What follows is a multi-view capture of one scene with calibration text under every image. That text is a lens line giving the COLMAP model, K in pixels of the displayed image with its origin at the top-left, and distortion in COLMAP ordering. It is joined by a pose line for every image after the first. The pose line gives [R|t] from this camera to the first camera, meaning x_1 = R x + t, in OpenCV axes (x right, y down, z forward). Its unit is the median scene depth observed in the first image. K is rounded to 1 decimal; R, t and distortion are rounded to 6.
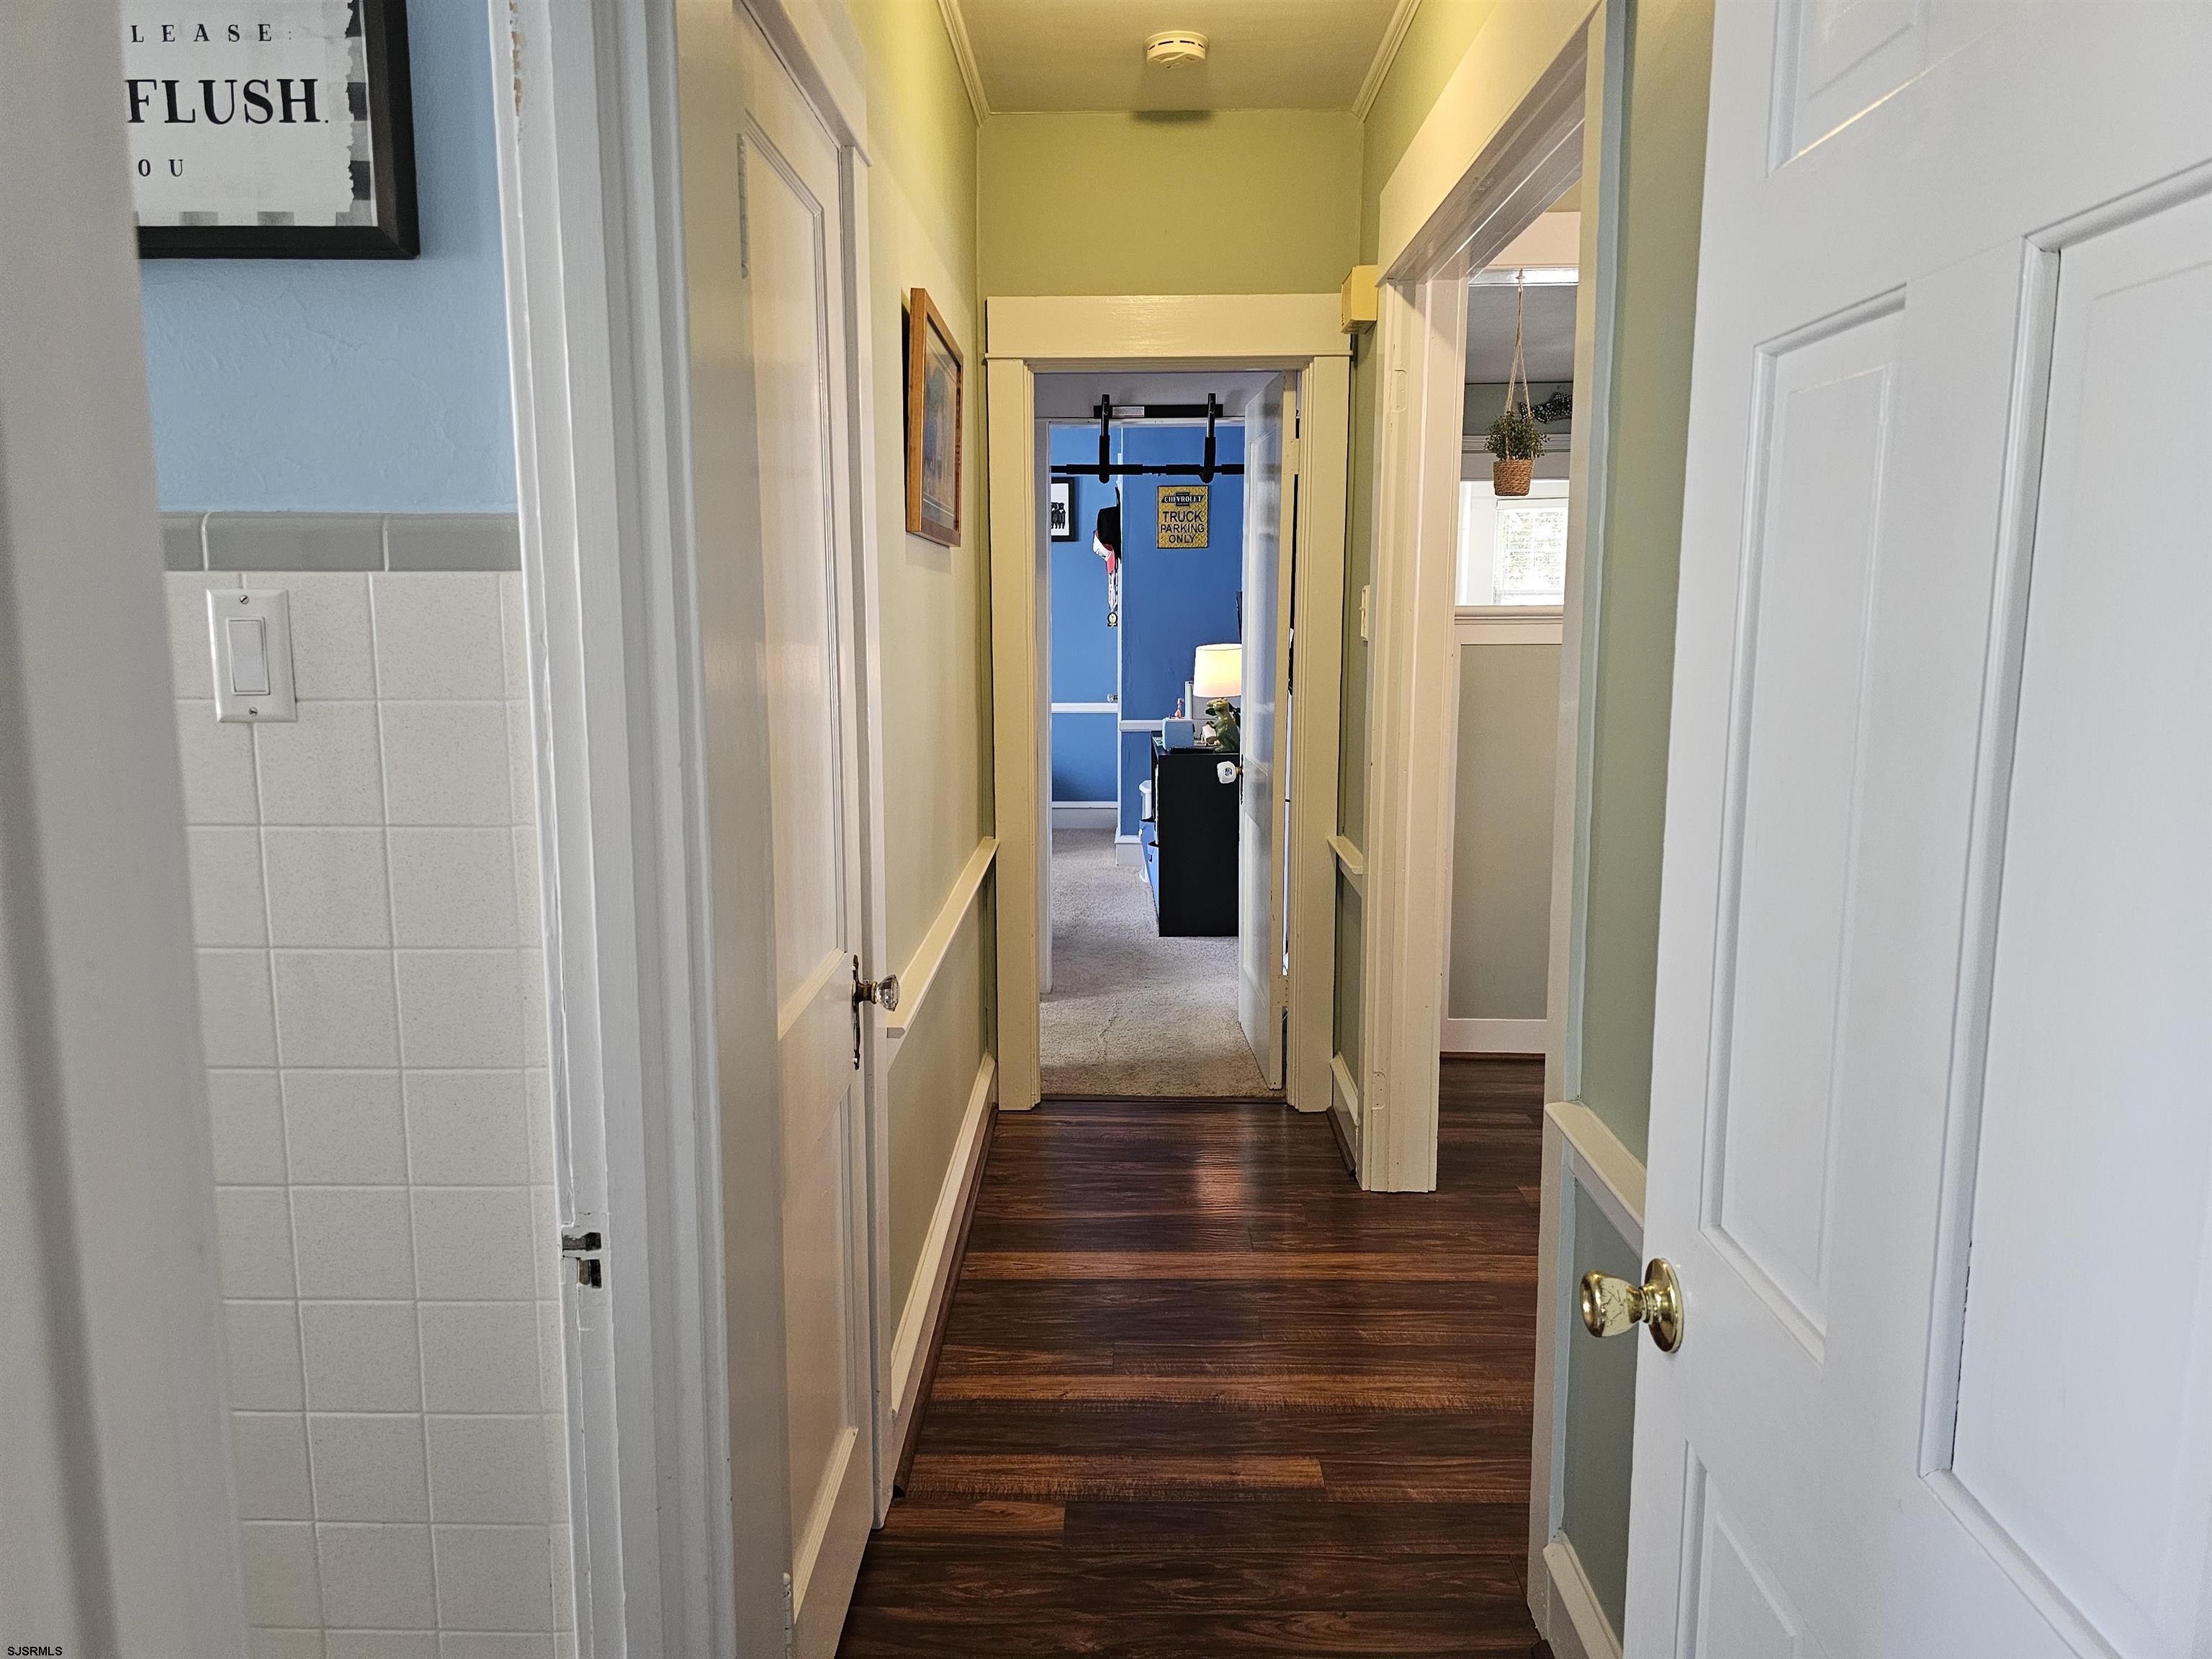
lens RADIAL K [[1506.8, 0, 1105.4], [0, 1506.8, 824.4], [0, 0, 1]] dist [0.004982, 0.000217]
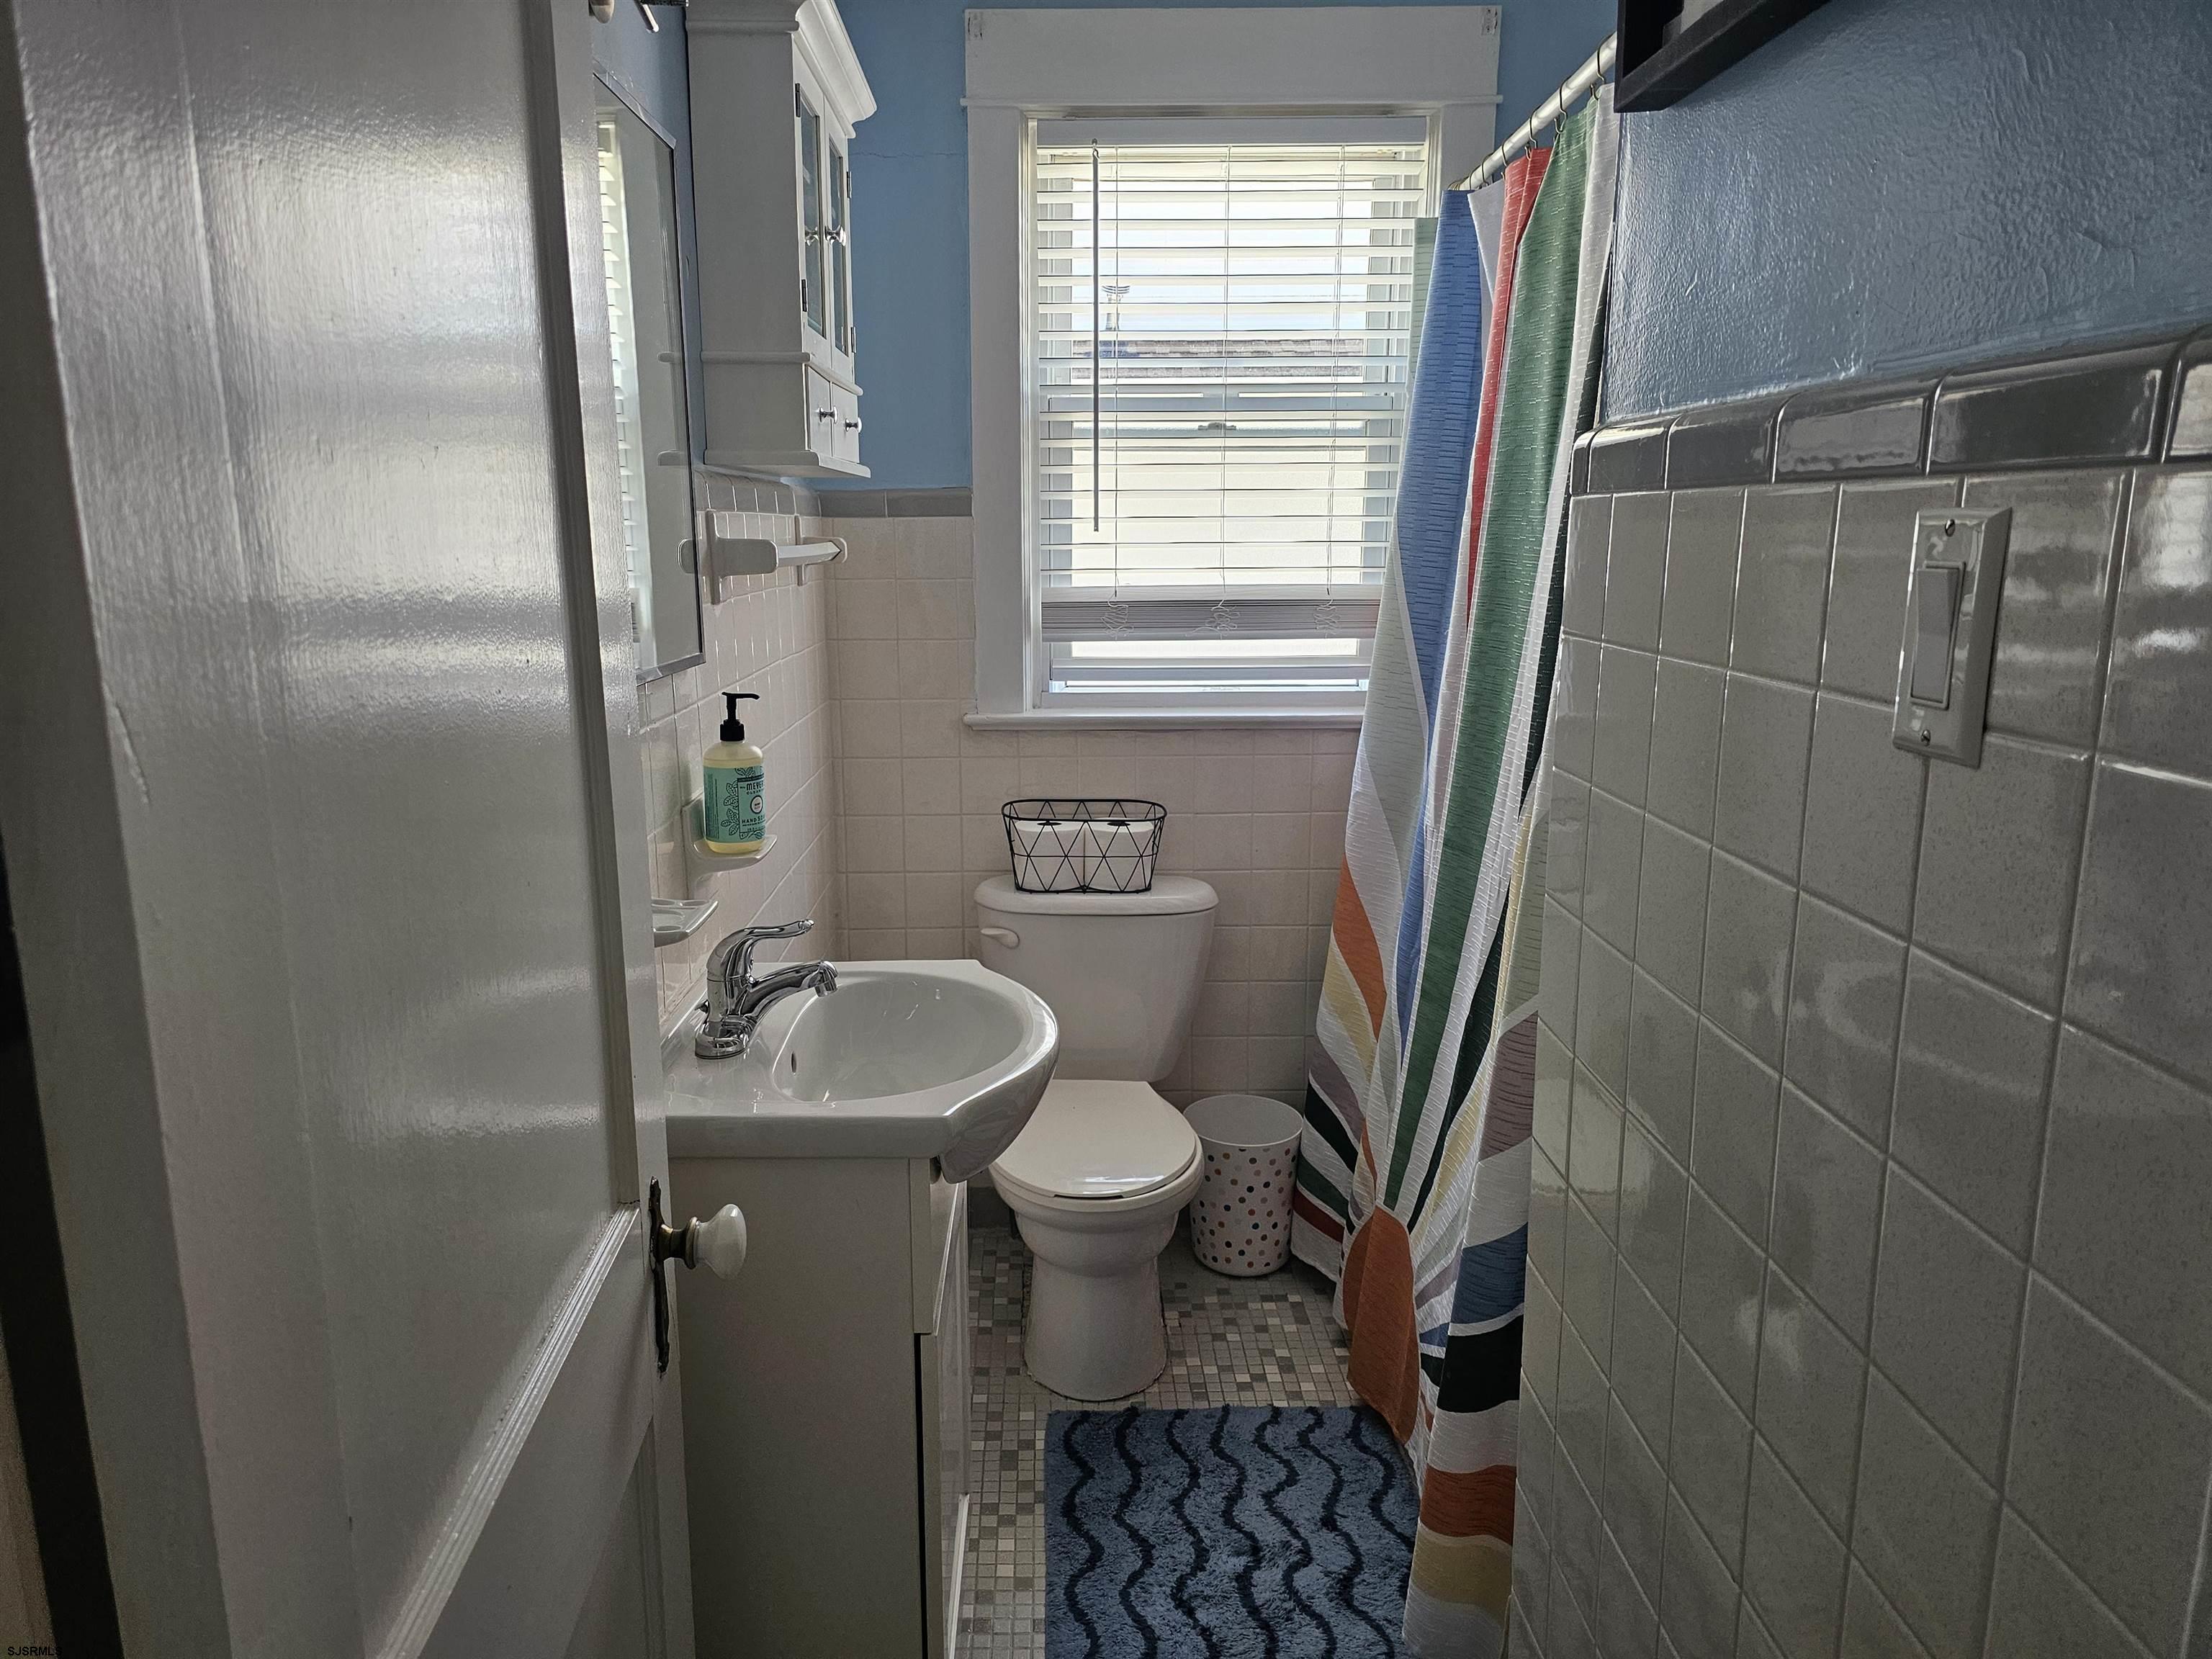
lens RADIAL K [[1506.8, 0, 1102.6], [0, 1506.8, 829.3], [0, 0, 1]] dist [0.004982, 0.000217]
pose [[0.040007, 0.200043, -0.978970, -0.044325], [-0.147458, 0.970209, 0.192226, -0.102447], [0.988259, 0.136666, 0.068313, 0.676467]]
